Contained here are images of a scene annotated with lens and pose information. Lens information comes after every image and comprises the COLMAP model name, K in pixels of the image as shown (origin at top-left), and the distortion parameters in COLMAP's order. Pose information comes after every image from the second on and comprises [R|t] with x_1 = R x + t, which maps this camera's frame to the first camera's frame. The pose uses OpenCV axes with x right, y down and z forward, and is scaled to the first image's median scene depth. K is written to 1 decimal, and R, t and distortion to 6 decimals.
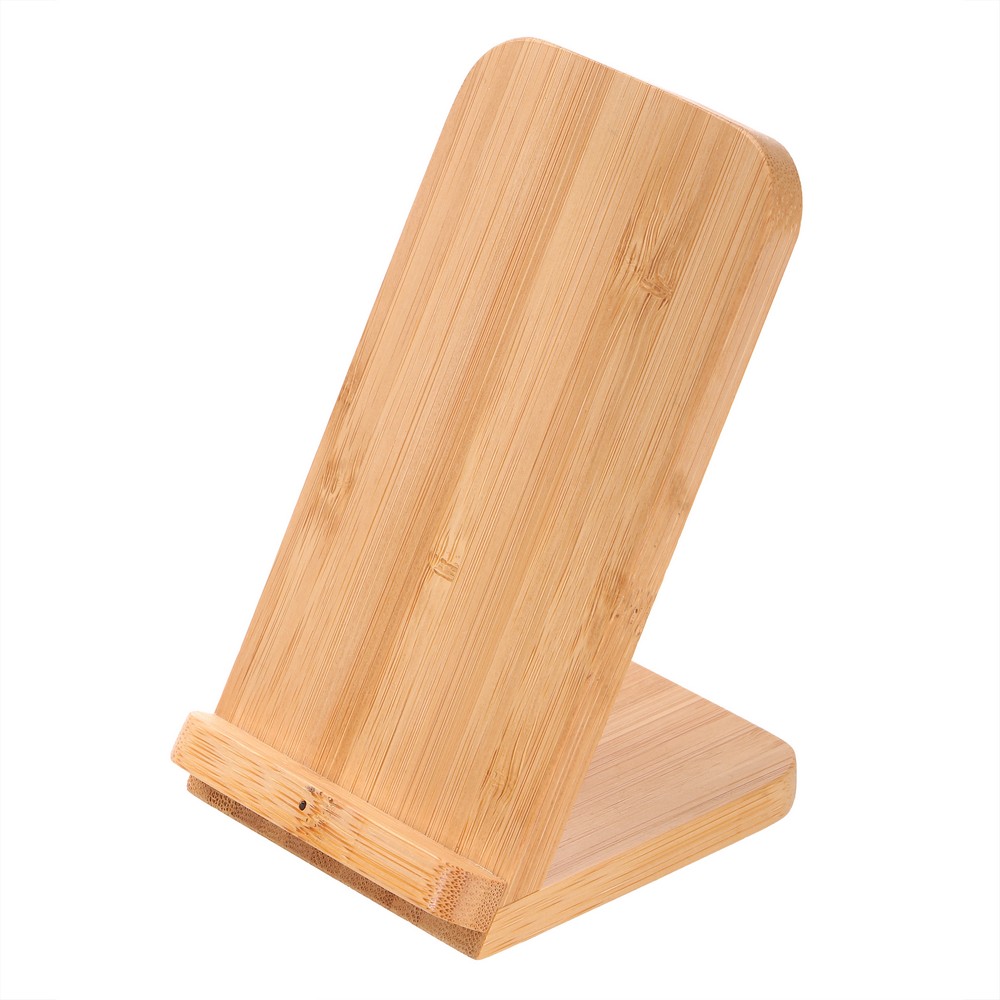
lens RADIAL K [[6286.8, 0, 501.1], [0, 6286.8, 470.8], [0, 0, 1]] dist [0.916527, 0.000000]
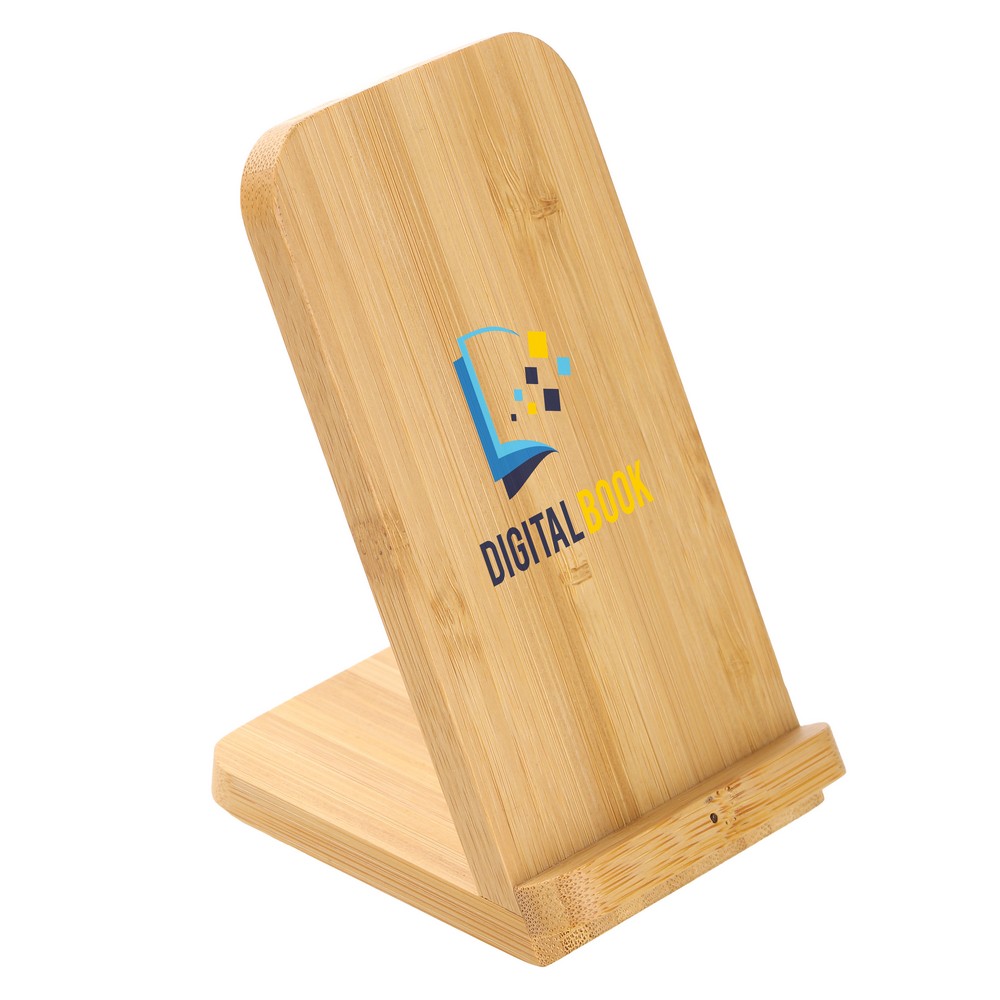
lens RADIAL K [[6286.8, 0, 500.3], [0, 6286.8, 526.7], [0, 0, 1]] dist [0.916527, 0.000000]
pose [[-0.138520, -0.485930, 0.862951, -0.859808], [0.387183, 0.775430, 0.498796, -0.489929], [-0.911538, 0.403214, 0.080731, 0.931823]]
